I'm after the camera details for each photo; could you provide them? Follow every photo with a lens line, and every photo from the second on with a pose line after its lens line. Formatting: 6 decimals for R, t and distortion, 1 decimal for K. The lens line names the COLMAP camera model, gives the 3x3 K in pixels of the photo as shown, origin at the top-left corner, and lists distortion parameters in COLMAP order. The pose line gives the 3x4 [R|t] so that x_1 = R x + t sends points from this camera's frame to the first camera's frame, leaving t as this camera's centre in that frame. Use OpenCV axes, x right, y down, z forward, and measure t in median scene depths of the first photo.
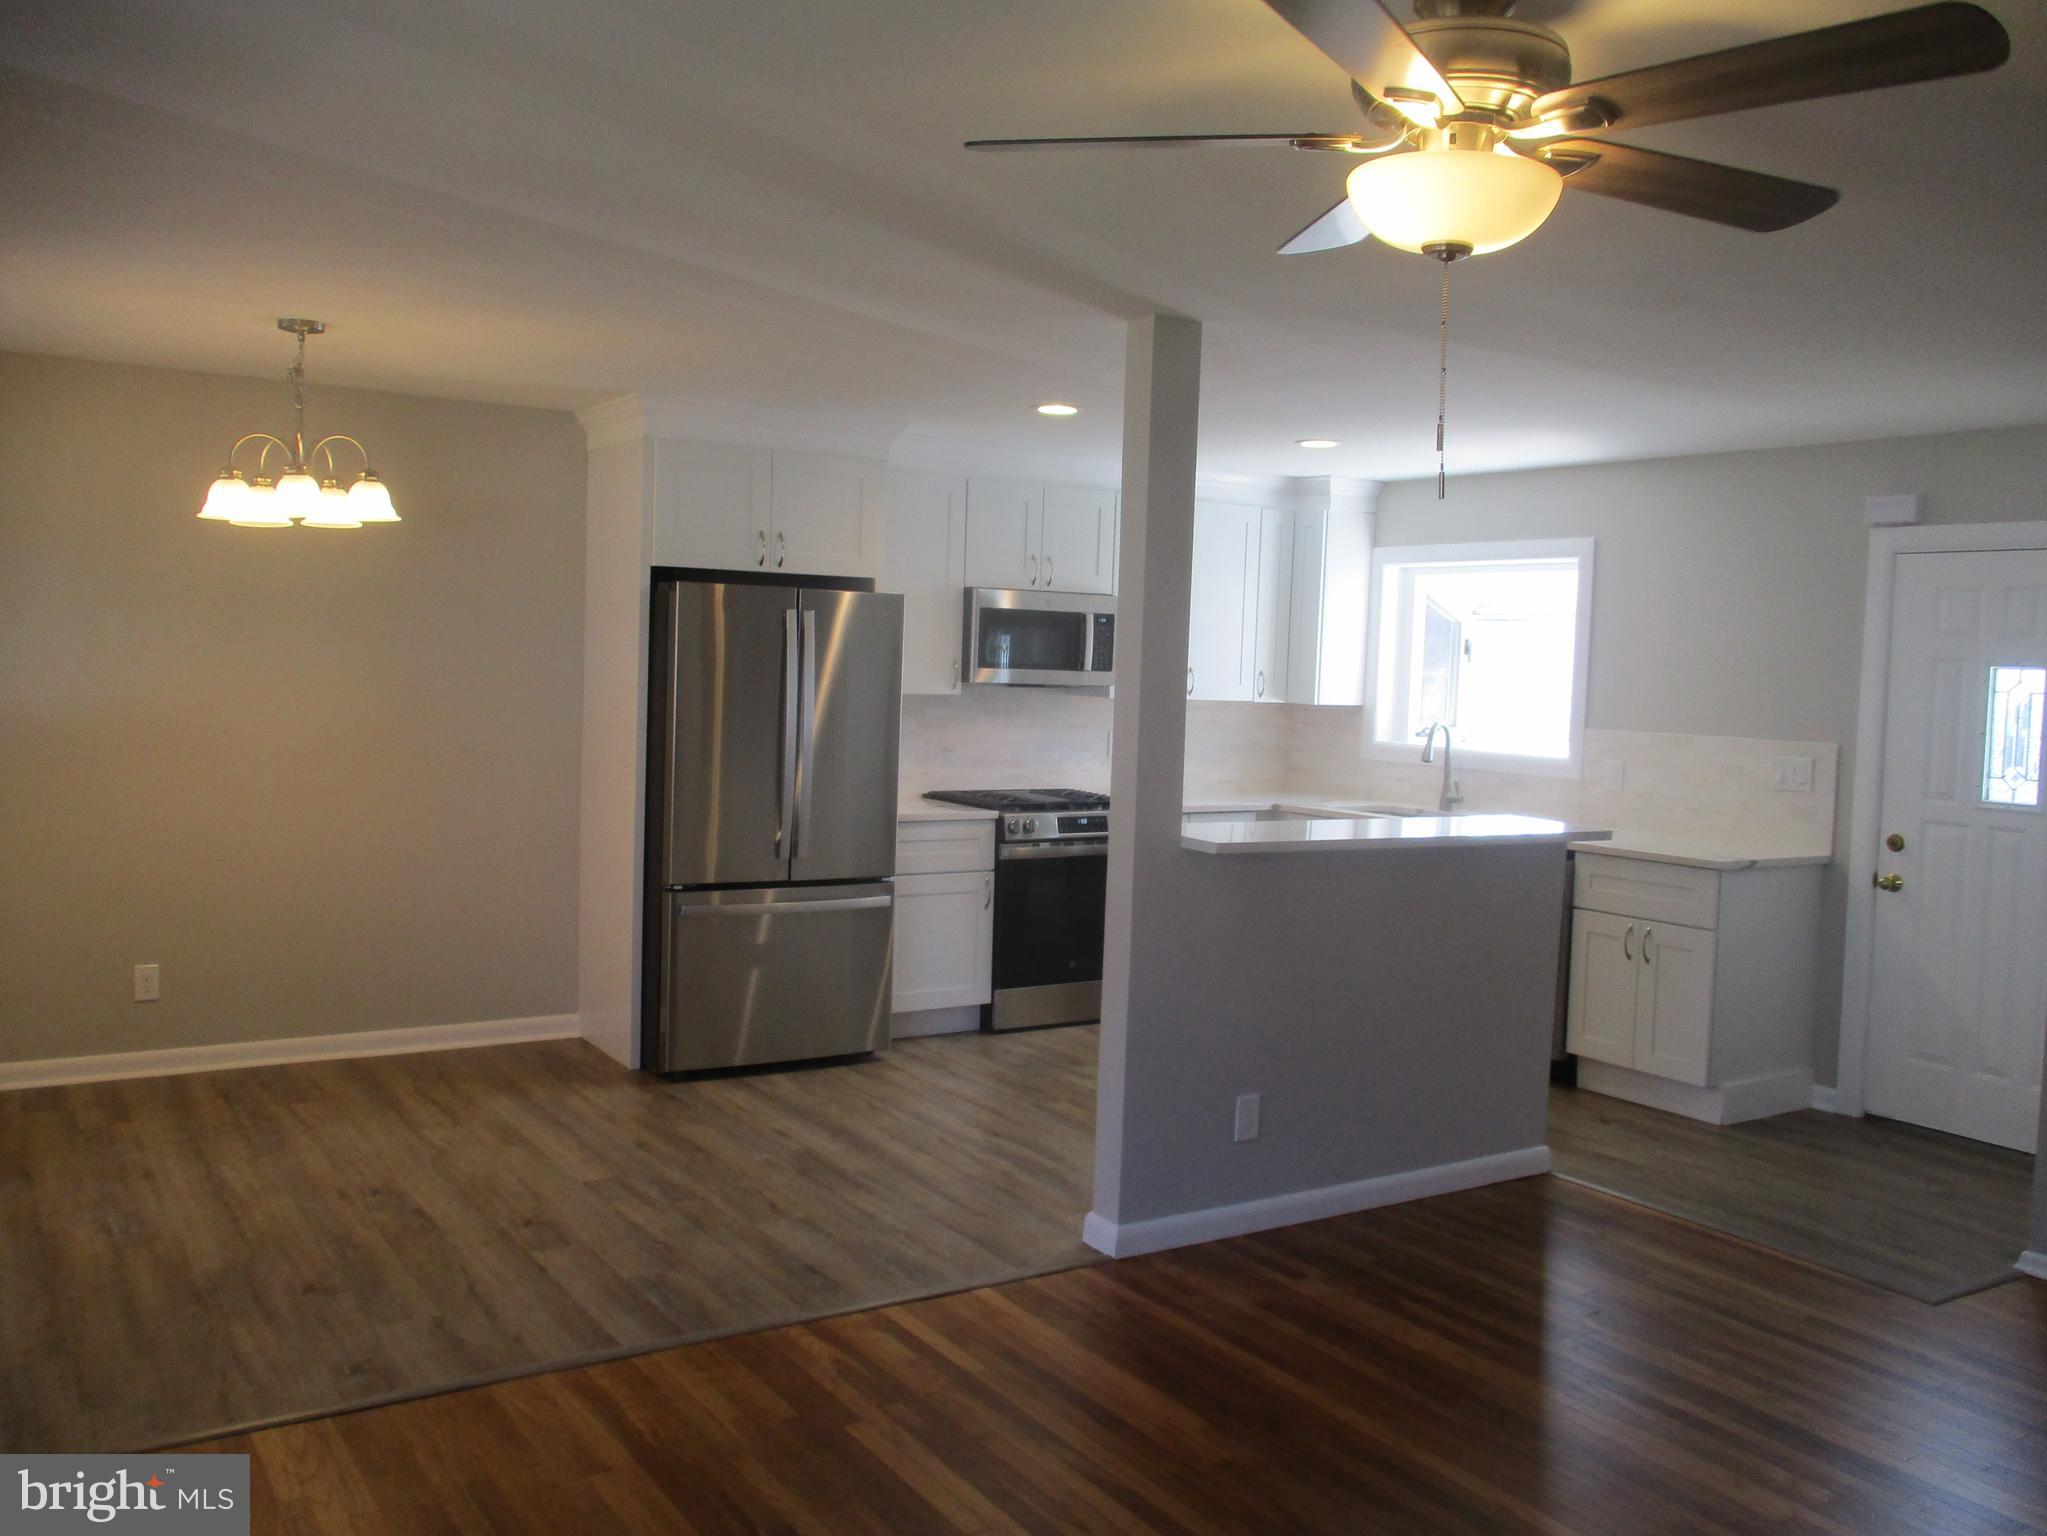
lens RADIAL K [[1725.8, 0, 1022.8], [0, 1725.8, 744.8], [0, 0, 1]] dist [-0.018996, 0.008559]
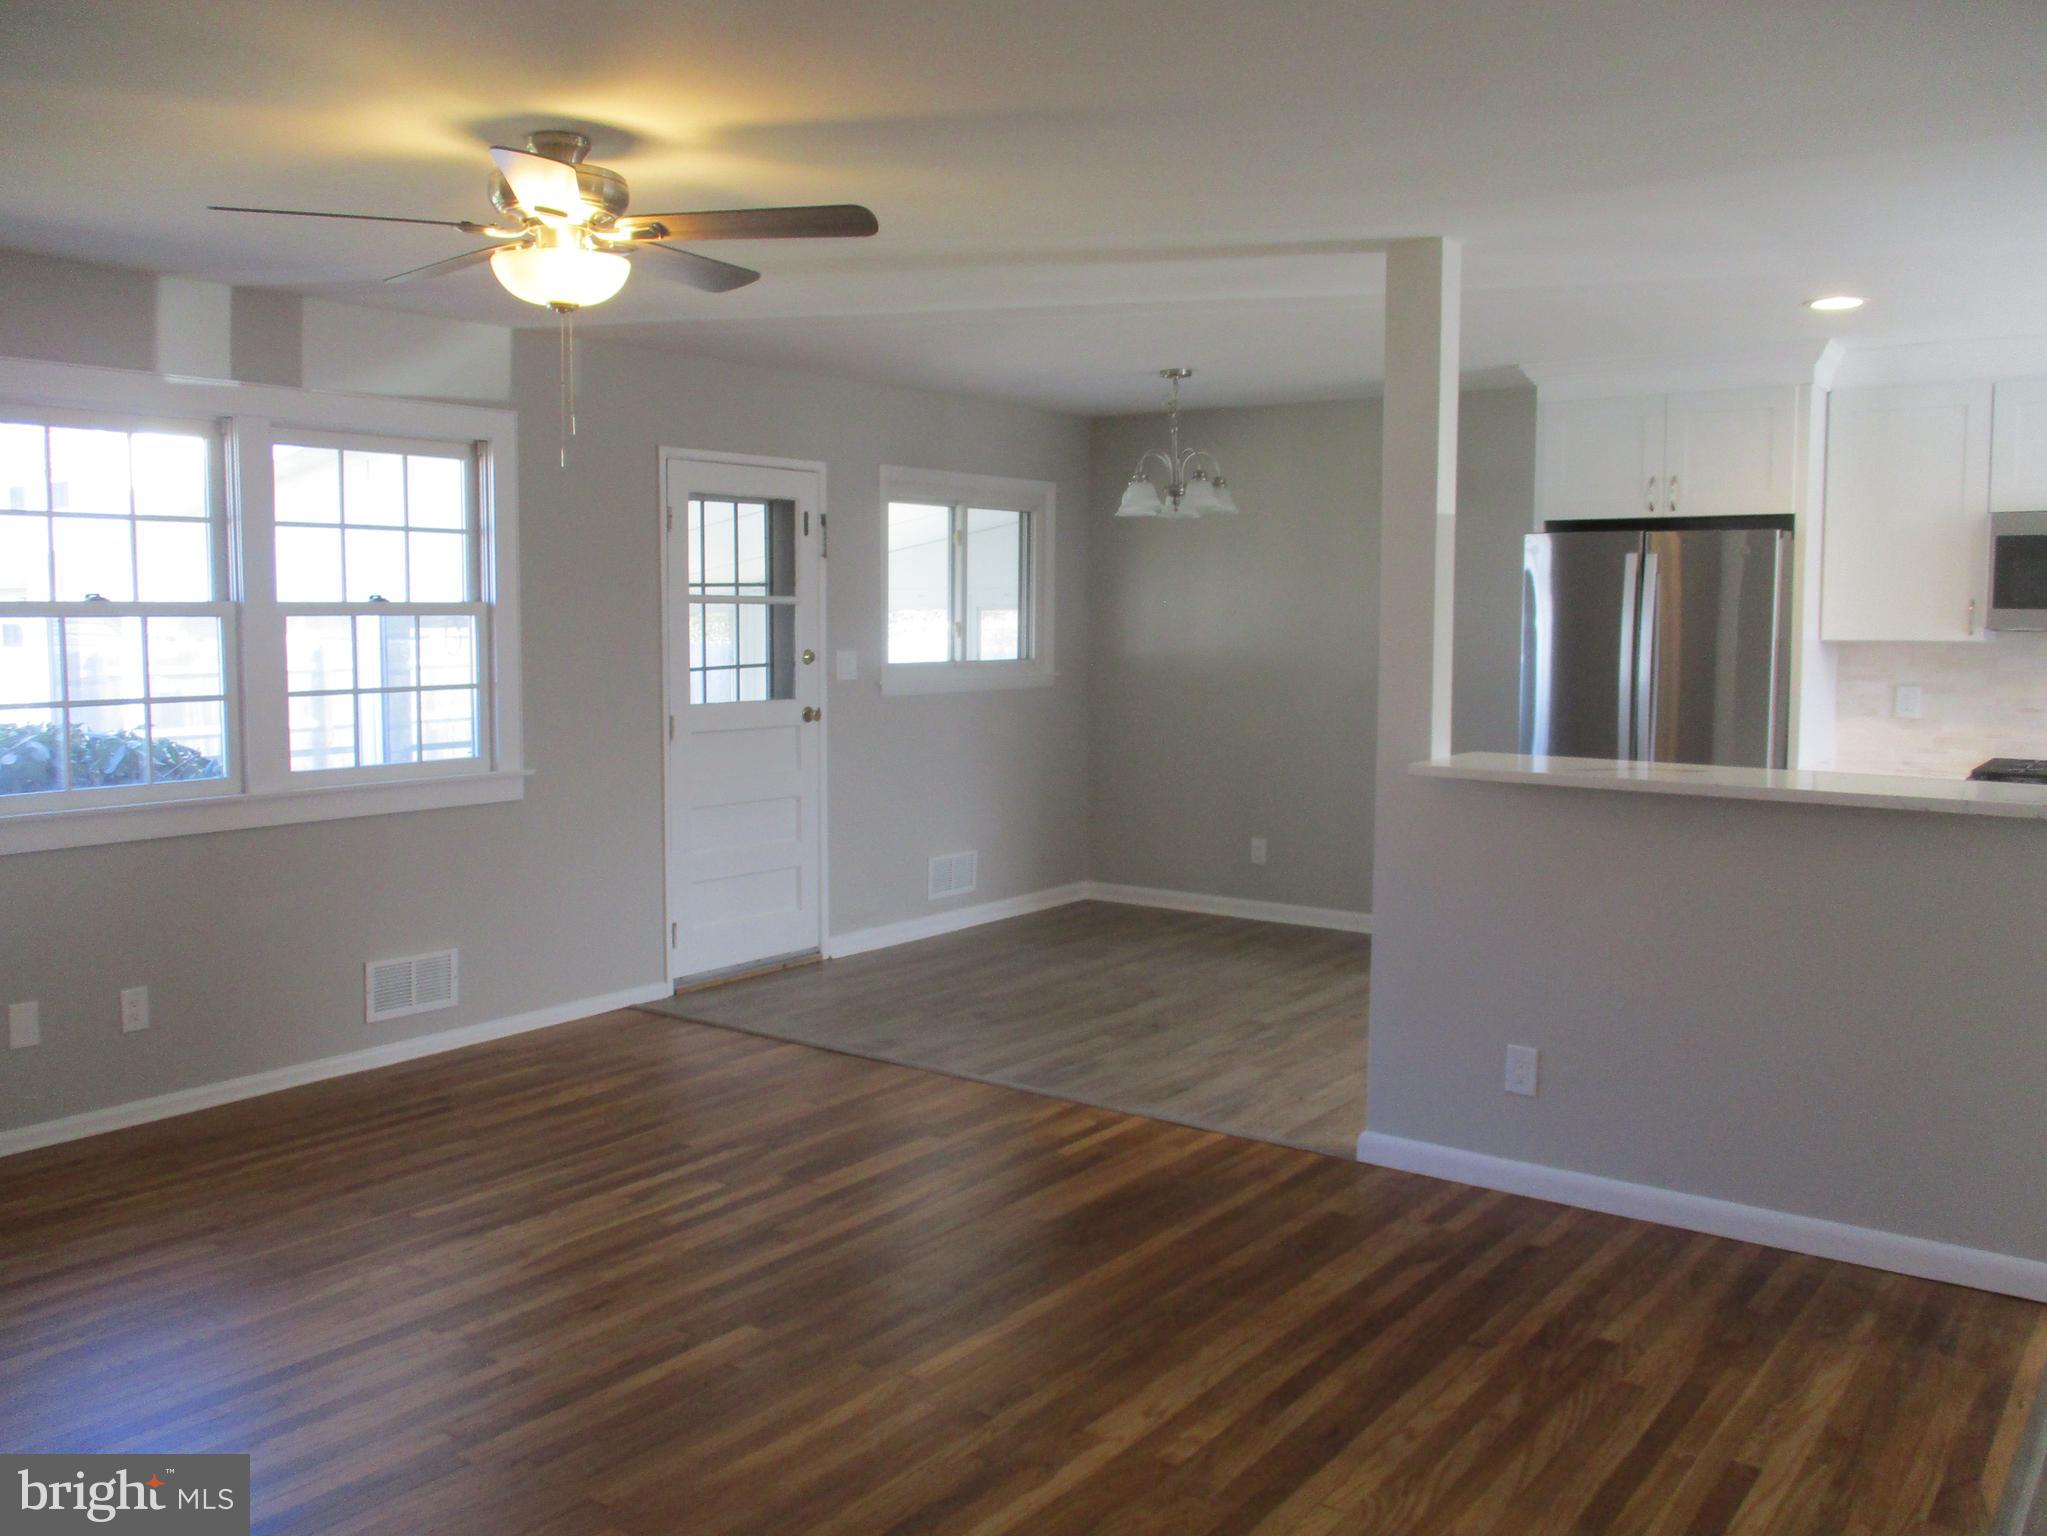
lens RADIAL K [[1732.0, 0, 1033.7], [0, 1732.0, 759.7], [0, 0, 1]] dist [-0.025446, 0.002487]
pose [[0.352258, 0.046716, -0.934736, 0.711567], [-0.041618, 0.998547, 0.034221, 0.022717], [0.934977, 0.026847, 0.353690, 0.332924]]
